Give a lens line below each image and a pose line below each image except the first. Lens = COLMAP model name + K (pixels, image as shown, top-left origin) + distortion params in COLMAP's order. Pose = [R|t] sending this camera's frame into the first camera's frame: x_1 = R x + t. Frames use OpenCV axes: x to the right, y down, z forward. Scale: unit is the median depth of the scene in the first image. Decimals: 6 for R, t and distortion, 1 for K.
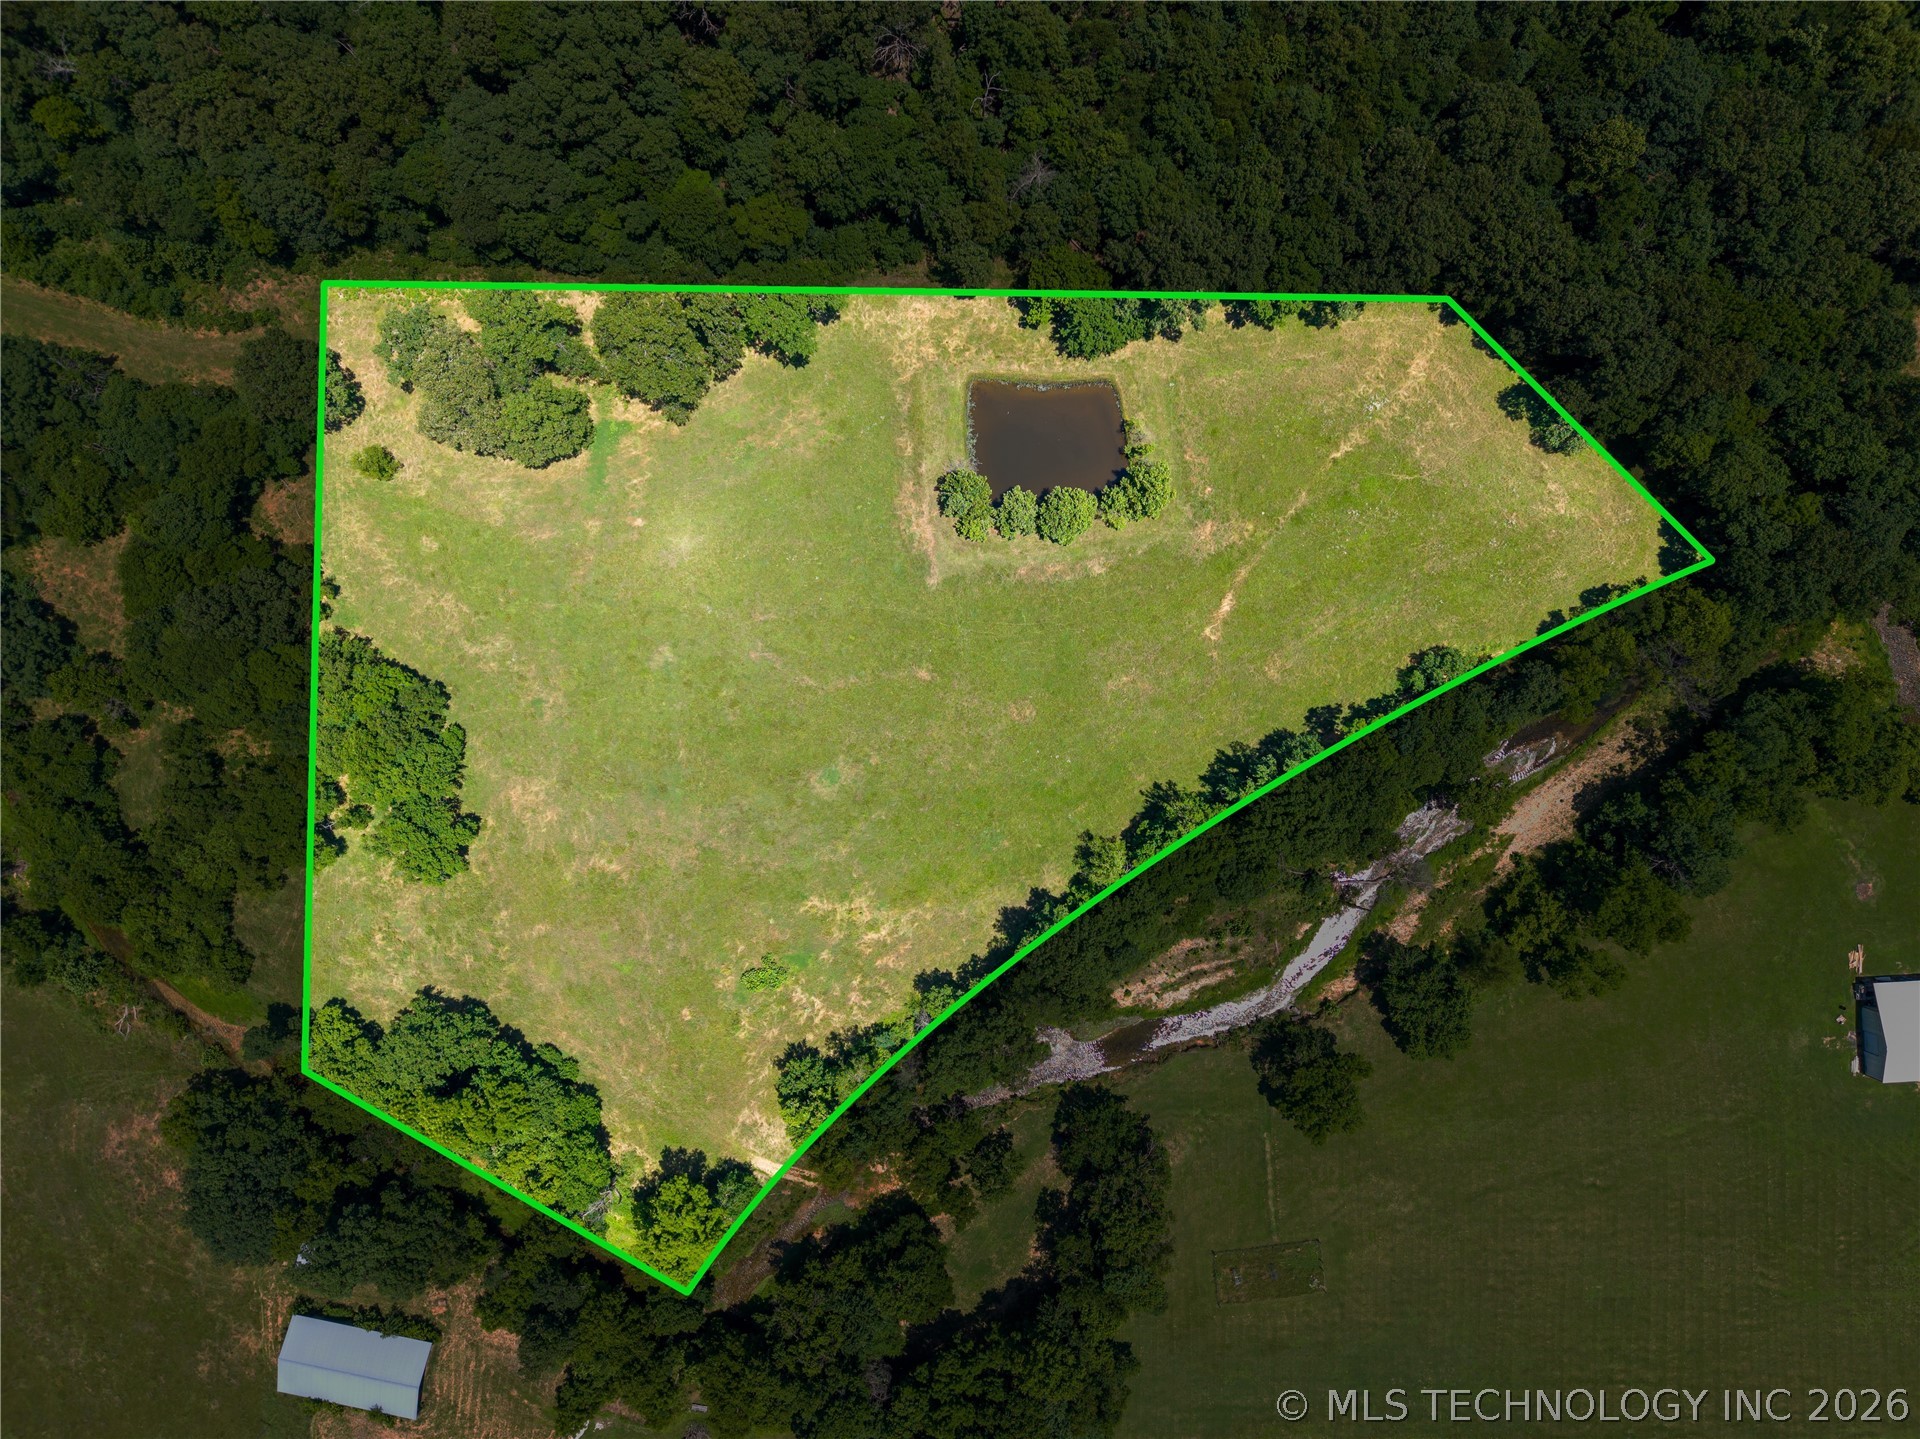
lens RADIAL K [[1316.0, 0, 960.0], [0, 1316.0, 719.5], [0, 0, 1]] dist [0.060333, -0.066007]
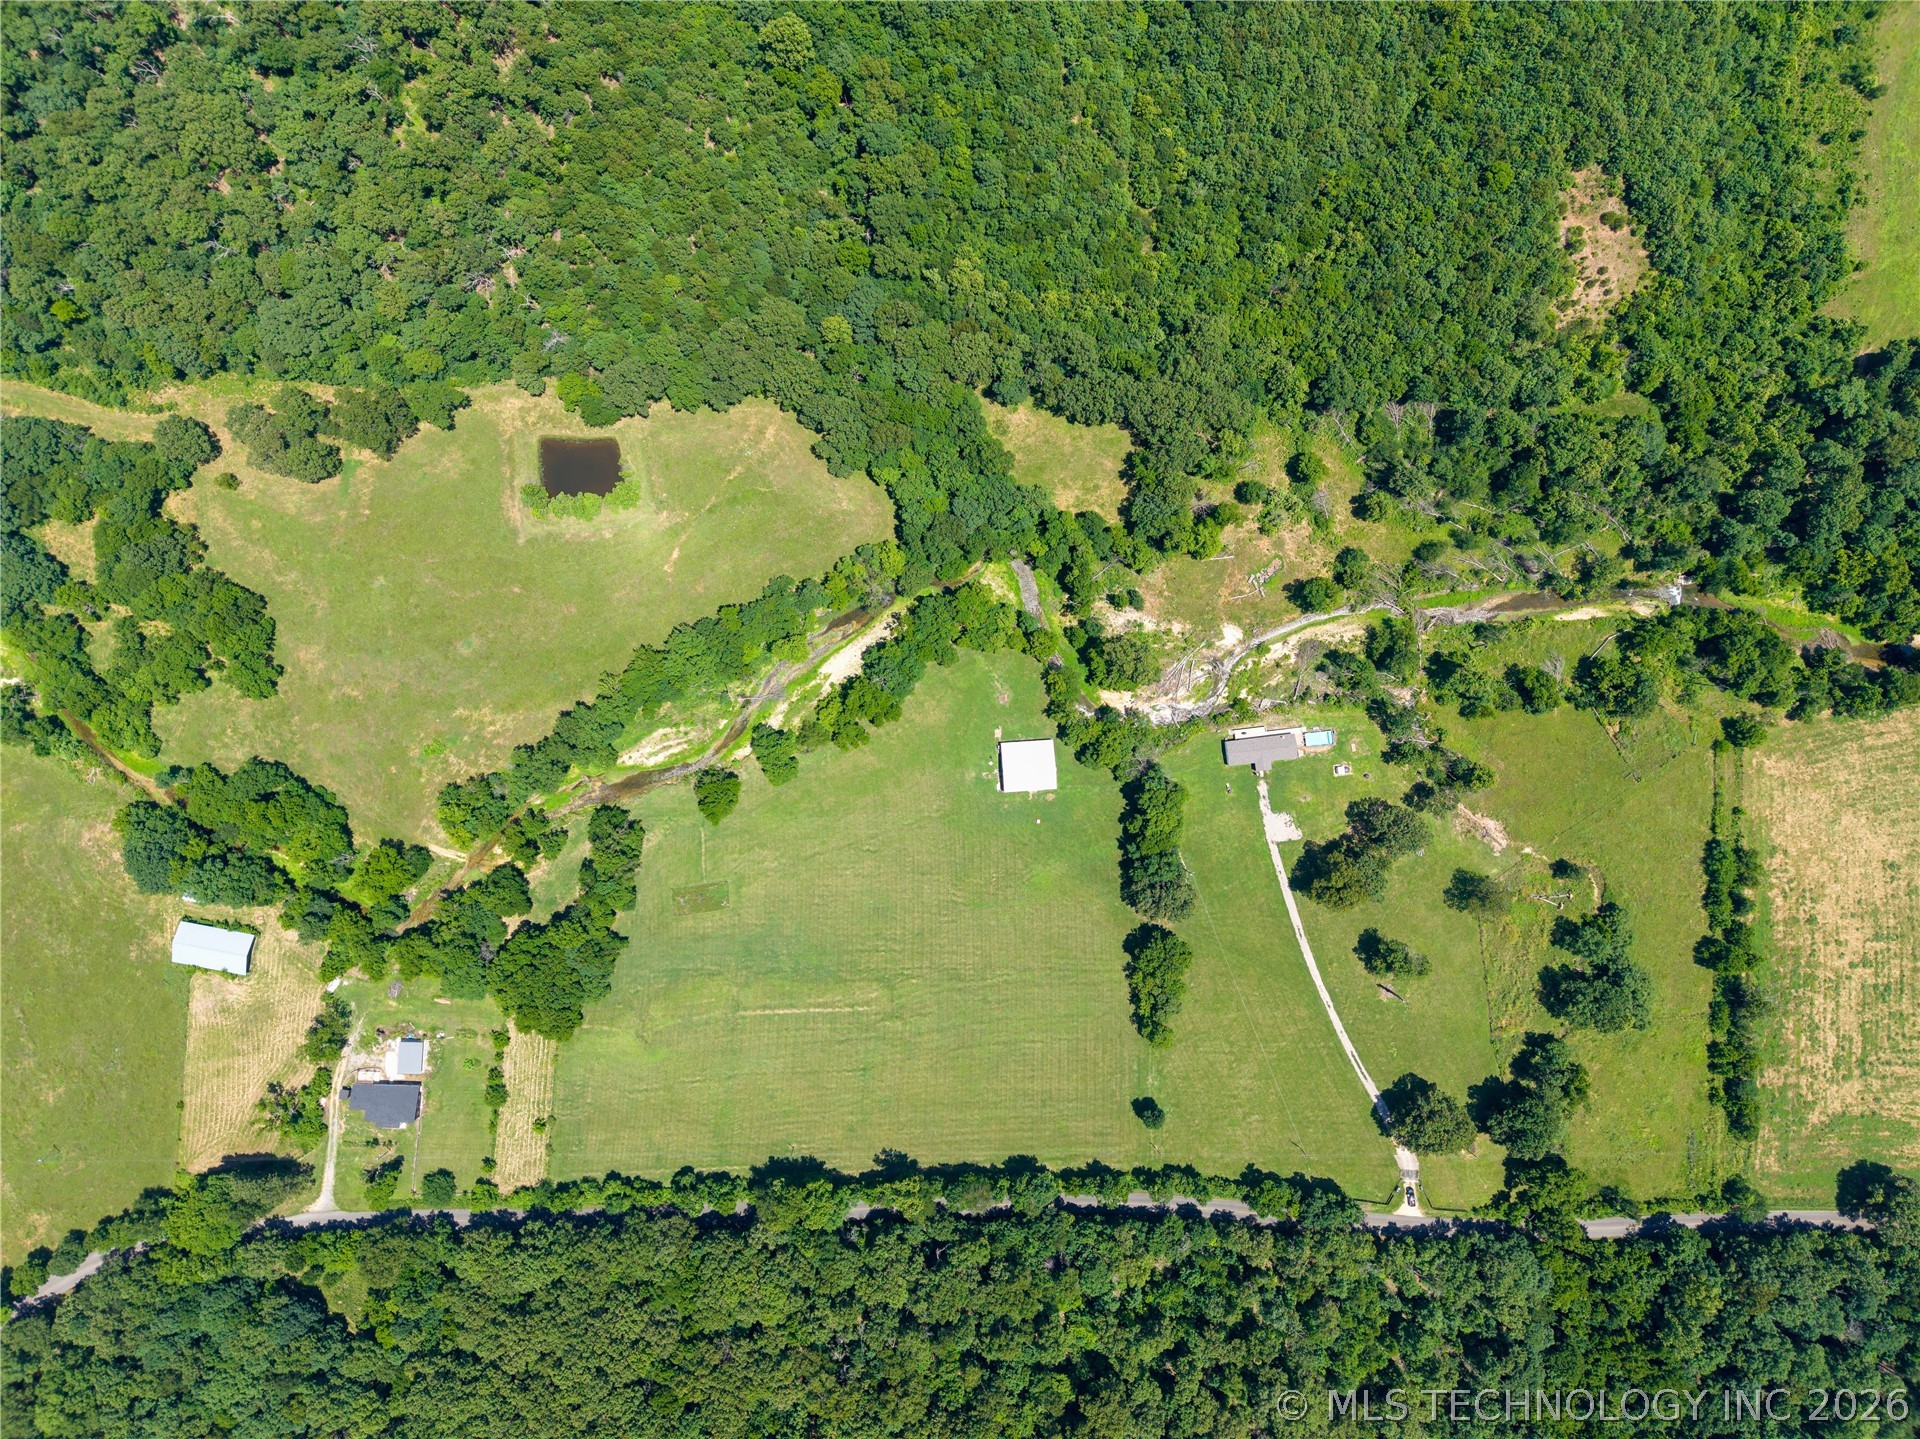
lens RADIAL K [[1316.0, 0, 960.0], [0, 1316.0, 719.5], [0, 0, 1]] dist [0.060333, -0.066007]
pose [[0.999517, -0.008182, 0.029985, 0.559136], [0.009028, 0.999562, -0.028186, 0.215446], [-0.029742, 0.028443, 0.999153, -0.948722]]
